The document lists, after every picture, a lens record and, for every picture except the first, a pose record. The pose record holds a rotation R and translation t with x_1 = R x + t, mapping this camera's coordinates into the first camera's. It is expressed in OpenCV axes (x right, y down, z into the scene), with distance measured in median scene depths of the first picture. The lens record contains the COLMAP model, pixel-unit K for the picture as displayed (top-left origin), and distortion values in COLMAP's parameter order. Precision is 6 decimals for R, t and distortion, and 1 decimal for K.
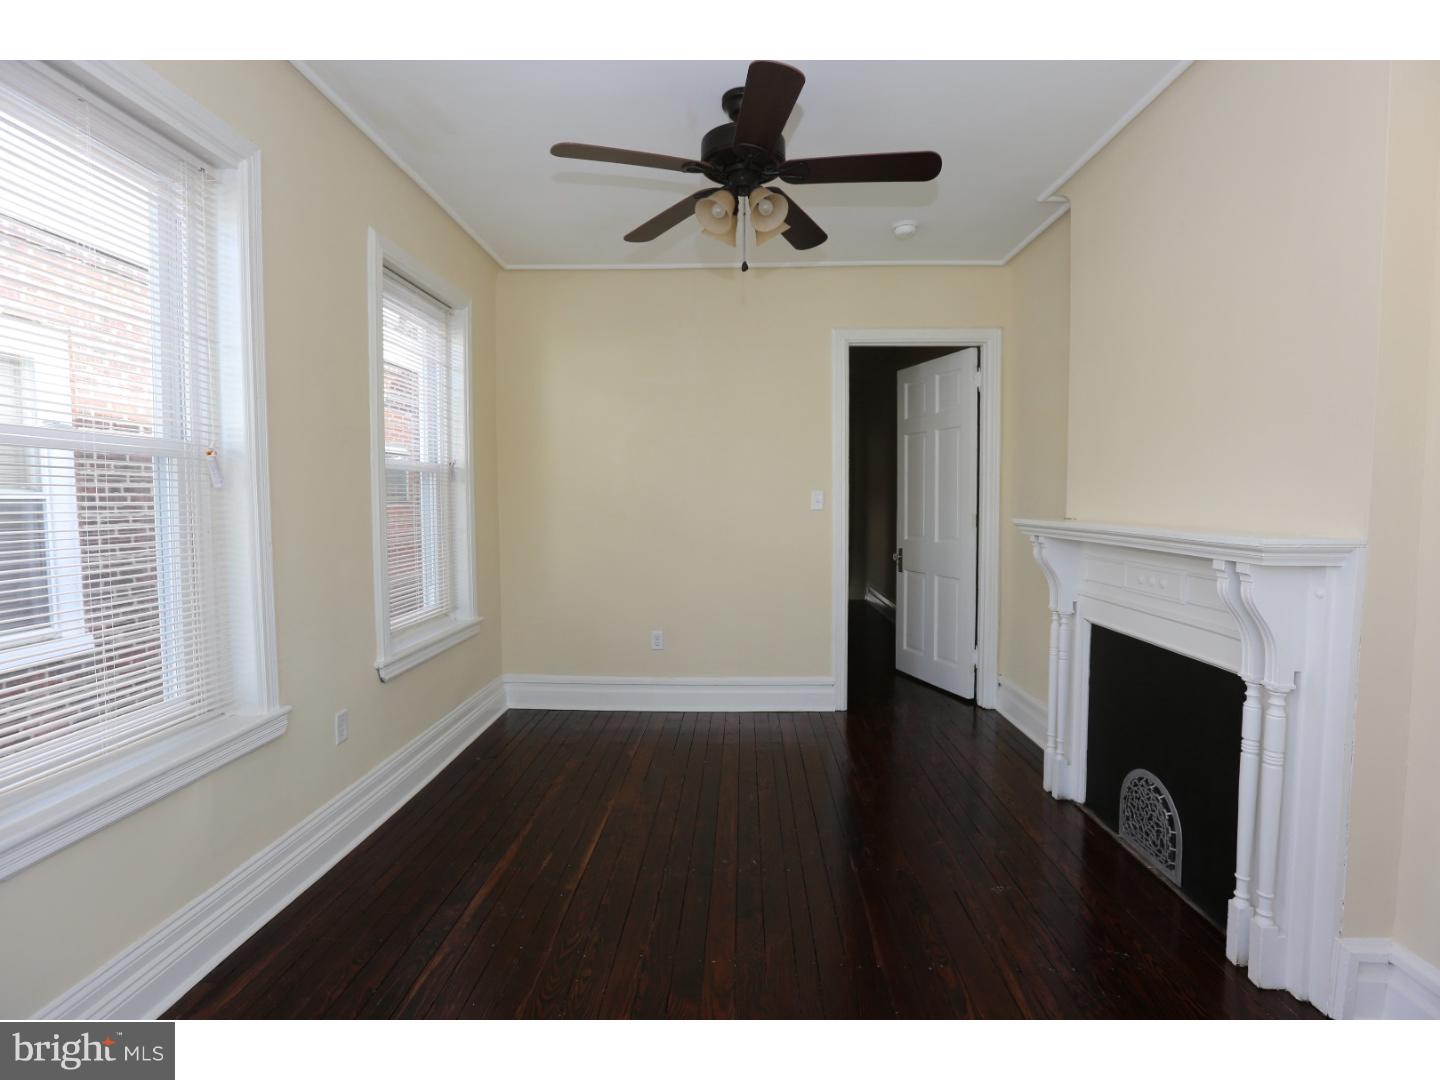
lens RADIAL K [[654.8, 0, 720.3], [0, 654.8, 533.4], [0, 0, 1]] dist [-0.052722, 0.018014]
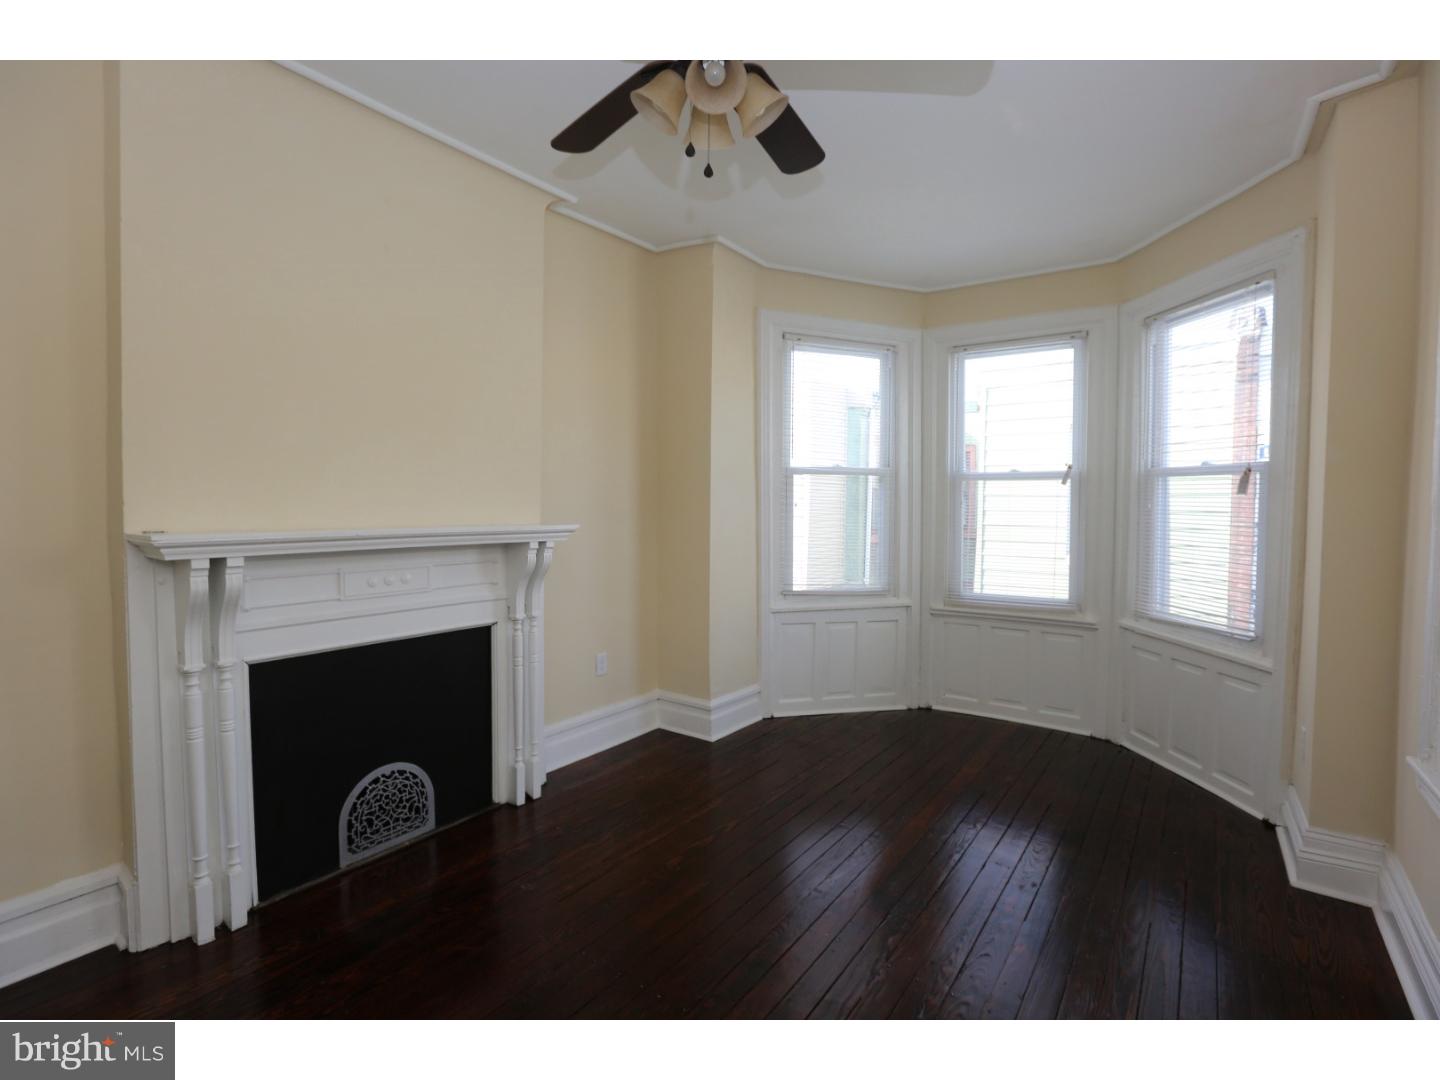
lens RADIAL K [[654.8, 0, 720.3], [0, 654.8, 533.4], [0, 0, 1]] dist [-0.052722, 0.018014]
pose [[-0.815633, -0.071220, 0.574169, -0.333806], [-0.008236, 0.993723, 0.111561, -0.116146], [-0.578510, 0.086264, -0.811101, 1.526196]]
